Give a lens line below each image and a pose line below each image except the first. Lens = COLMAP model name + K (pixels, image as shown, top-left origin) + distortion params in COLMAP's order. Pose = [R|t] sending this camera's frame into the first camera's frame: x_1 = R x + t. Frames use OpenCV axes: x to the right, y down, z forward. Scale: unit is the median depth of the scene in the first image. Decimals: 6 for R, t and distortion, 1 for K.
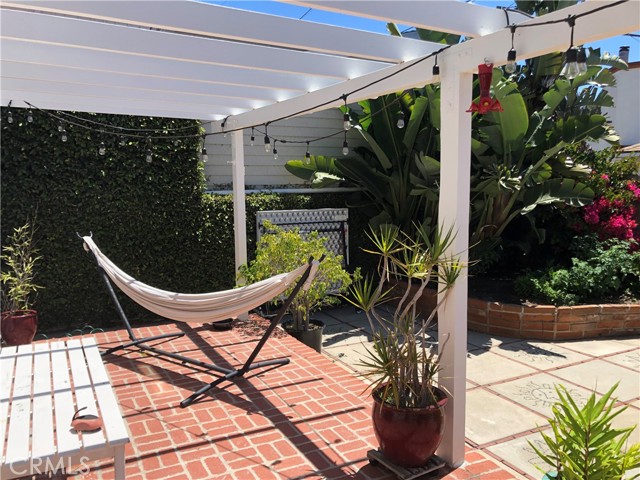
lens RADIAL K [[524.2, 0, 312.6], [0, 524.2, 251.4], [0, 0, 1]] dist [0.054497, -0.066541]
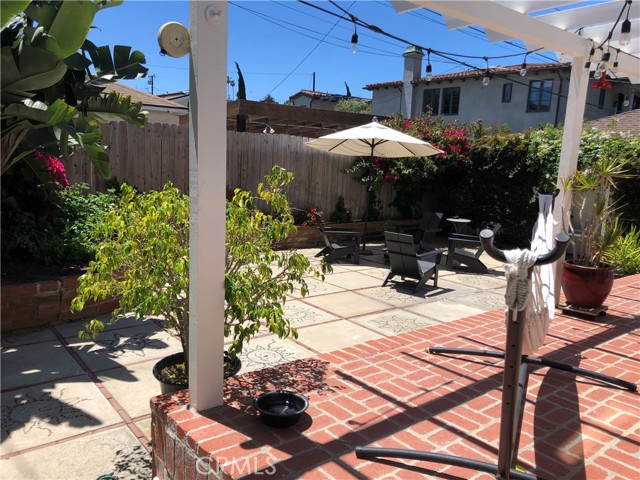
lens RADIAL K [[524.2, 0, 317.8], [0, 524.2, 242.1], [0, 0, 1]] dist [0.054497, -0.066541]
pose [[-0.204634, -0.163770, 0.965041, -0.697334], [0.087268, 0.978926, 0.184631, -0.094496], [-0.974941, 0.121999, -0.186030, 1.238992]]
